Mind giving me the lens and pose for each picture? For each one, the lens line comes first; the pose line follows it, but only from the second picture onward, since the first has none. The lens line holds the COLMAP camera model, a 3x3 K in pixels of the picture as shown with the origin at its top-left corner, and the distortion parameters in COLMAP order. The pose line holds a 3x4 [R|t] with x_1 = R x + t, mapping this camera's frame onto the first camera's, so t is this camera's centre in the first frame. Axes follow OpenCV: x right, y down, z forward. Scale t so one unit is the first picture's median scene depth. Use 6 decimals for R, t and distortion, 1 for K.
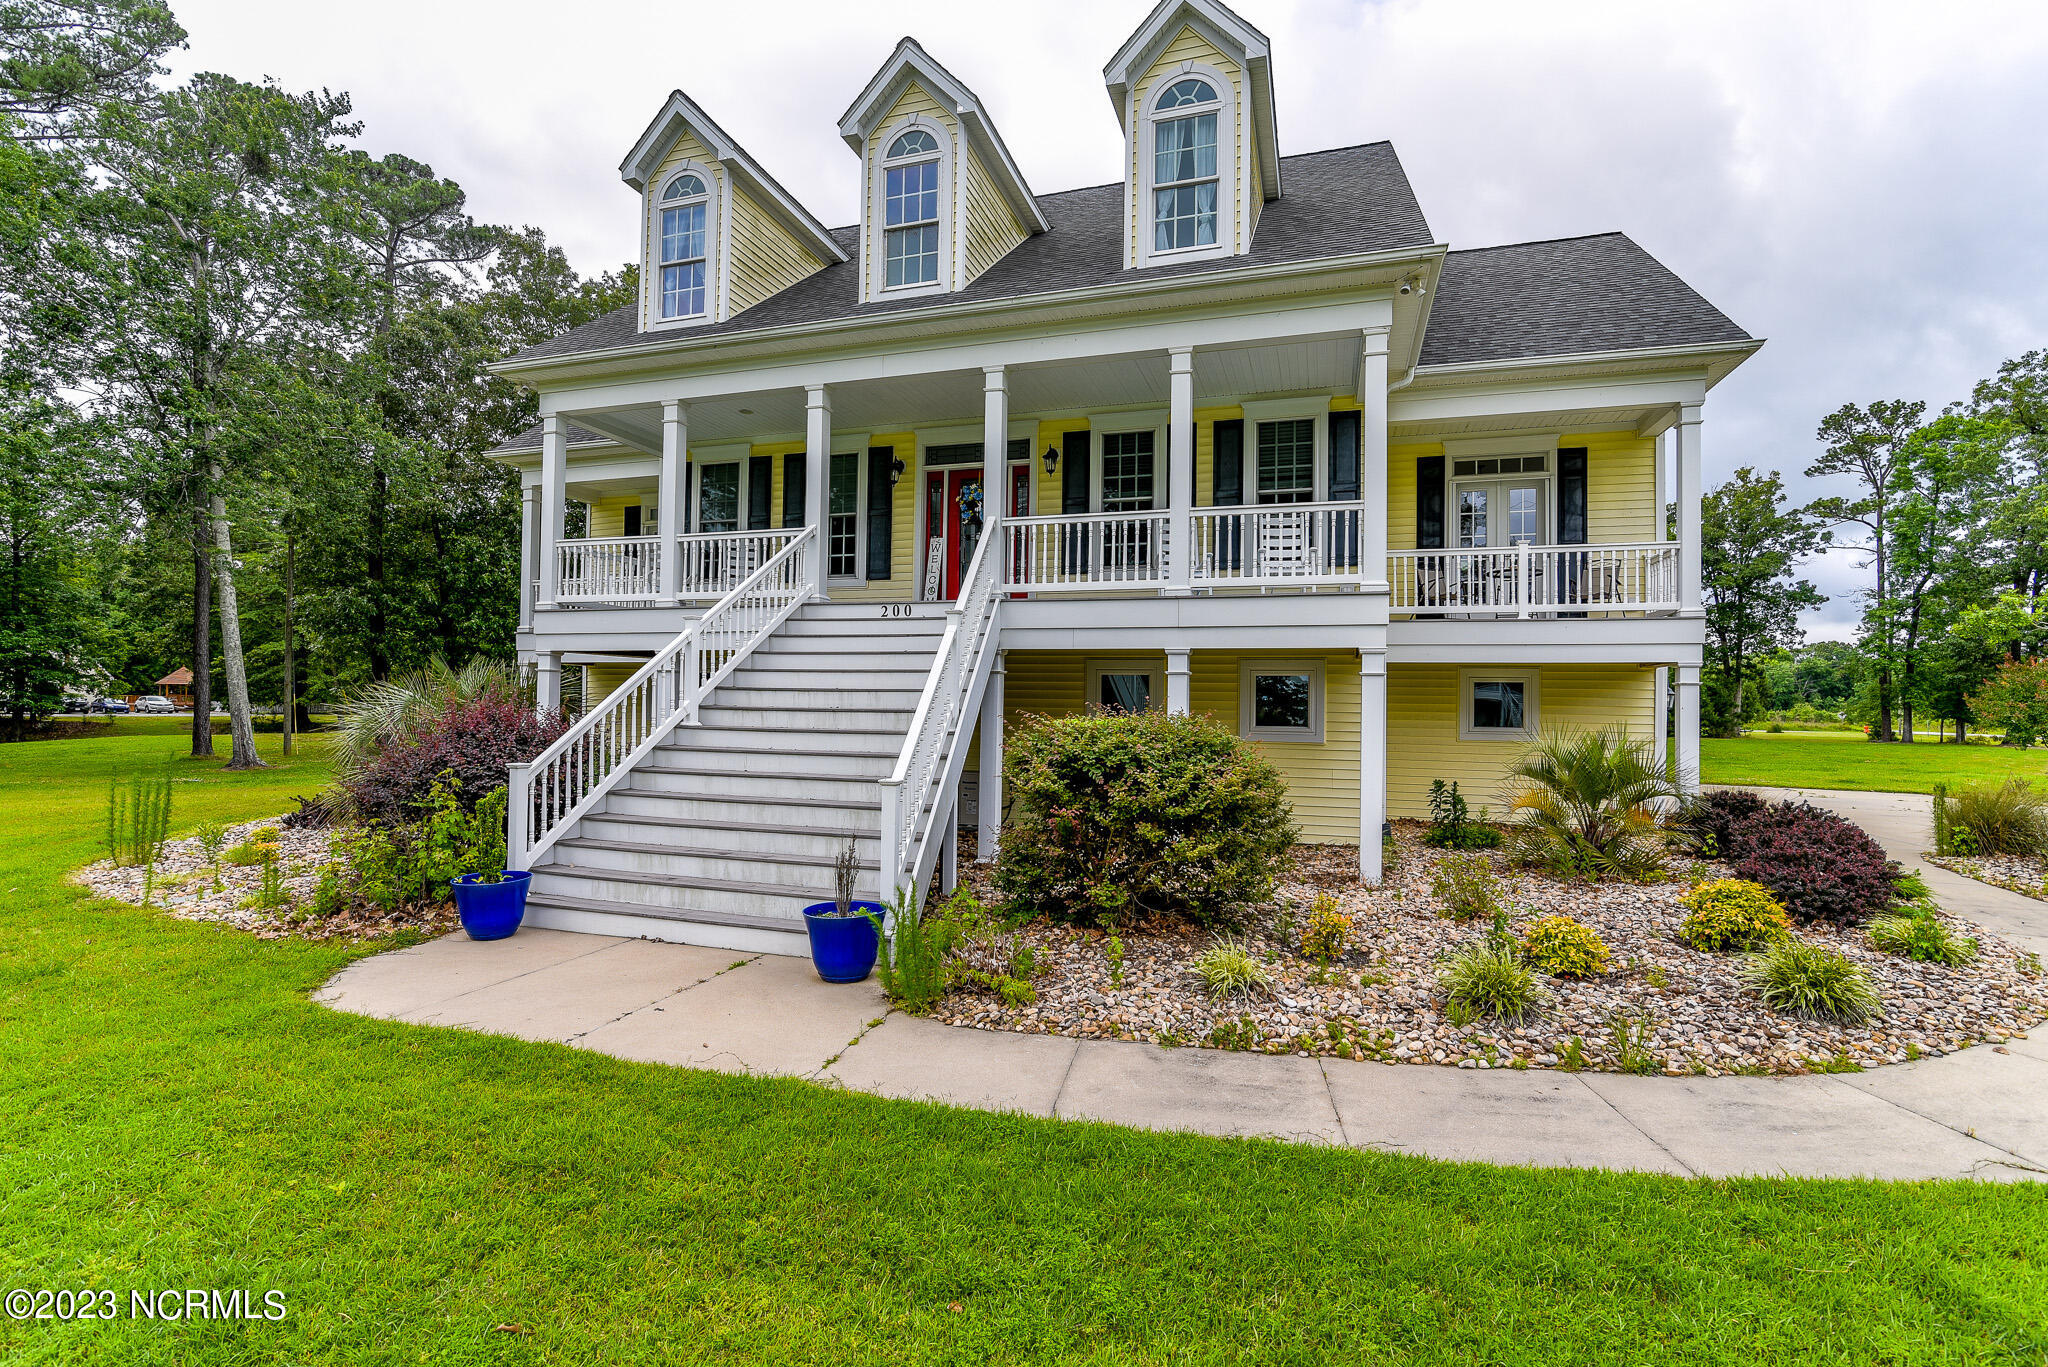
lens RADIAL K [[947.9, 0, 1015.6], [0, 947.9, 689.7], [0, 0, 1]] dist [-0.002123, -0.007902]
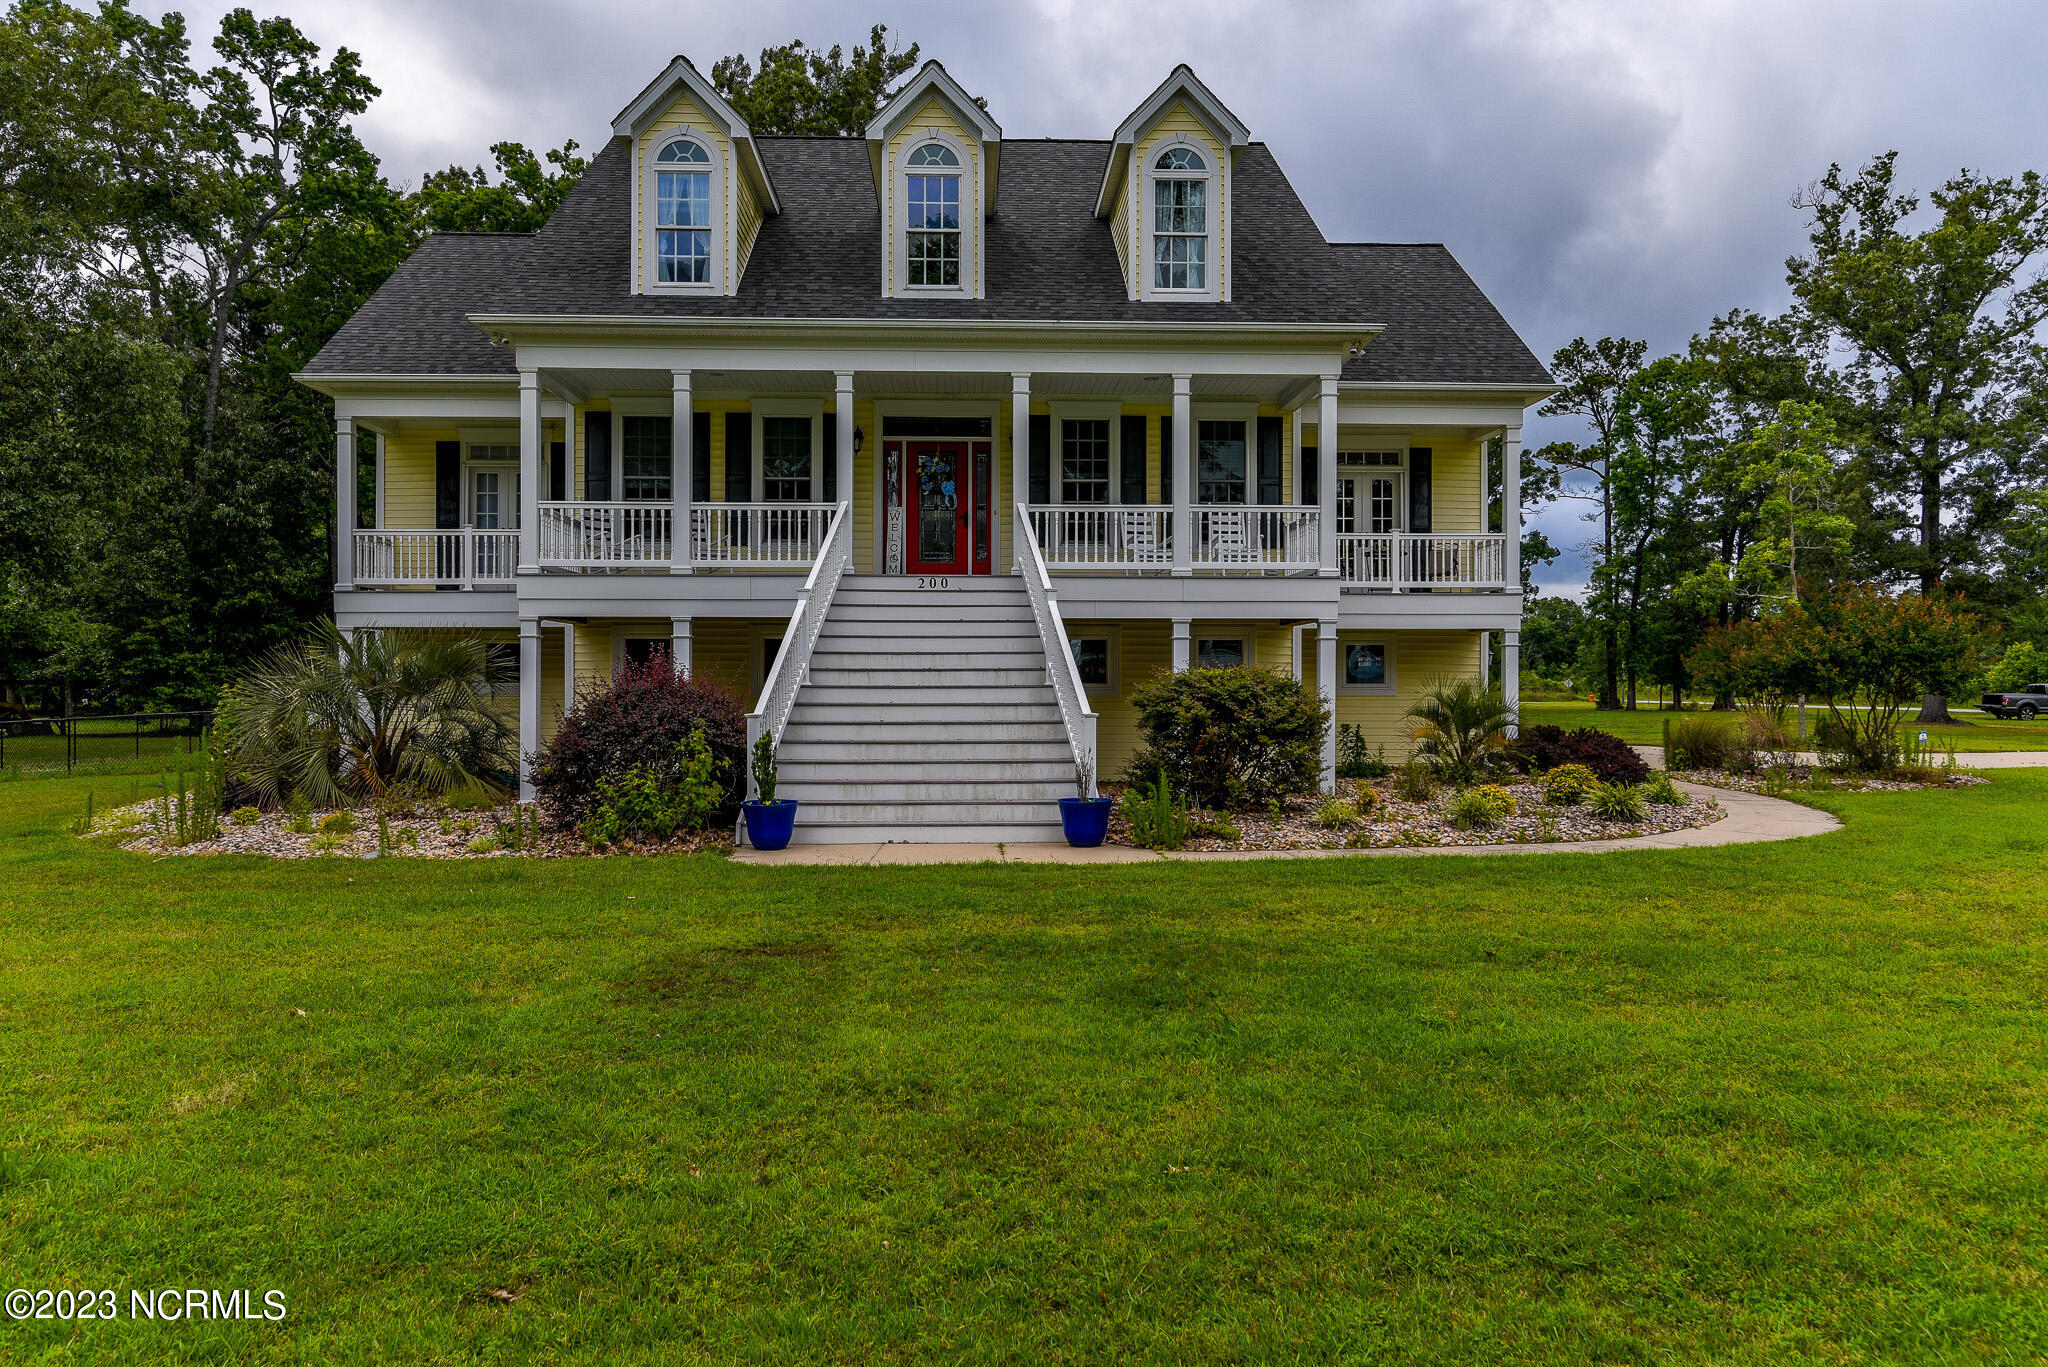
lens RADIAL K [[1403.0, 0, 1024.0], [0, 1403.0, 683.5], [0, 0, 1]] dist [0.067078, -0.191585]
pose [[0.937222, -0.013730, 0.348462, -0.486634], [0.008360, 0.999822, 0.016908, 0.006555], [-0.348632, -0.012934, 0.937170, -0.478256]]
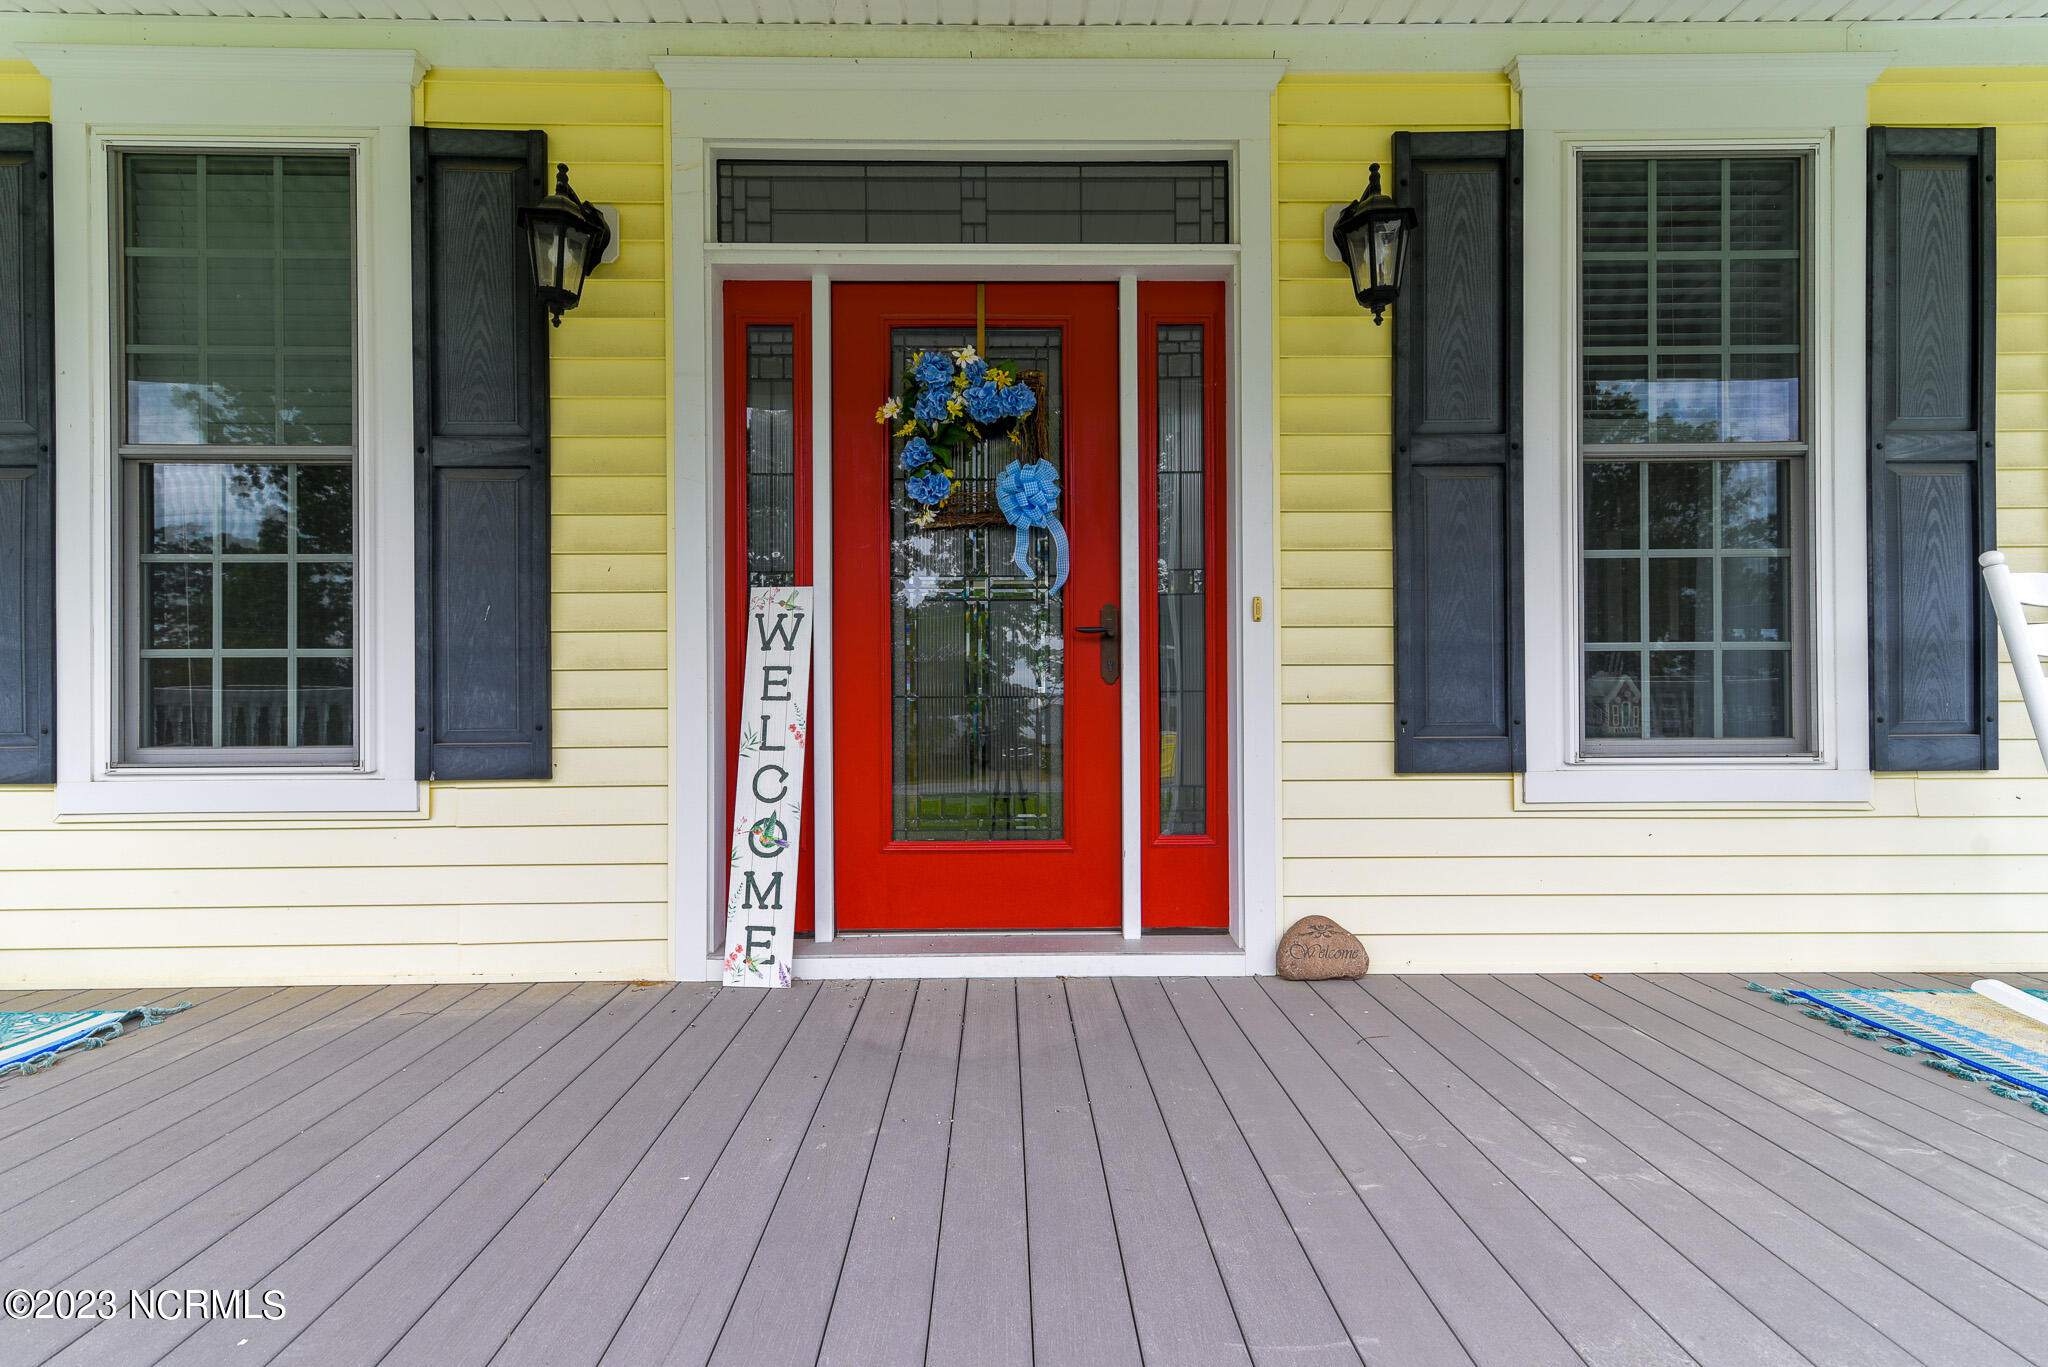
lens RADIAL K [[947.9, 0, 1015.6], [0, 947.9, 689.7], [0, 0, 1]] dist [-0.002123, -0.007902]
pose [[0.947760, -0.018415, 0.318451, -0.101531], [0.016962, 0.999829, 0.007337, -0.137455], [-0.318532, -0.001552, 0.947911, 0.778691]]
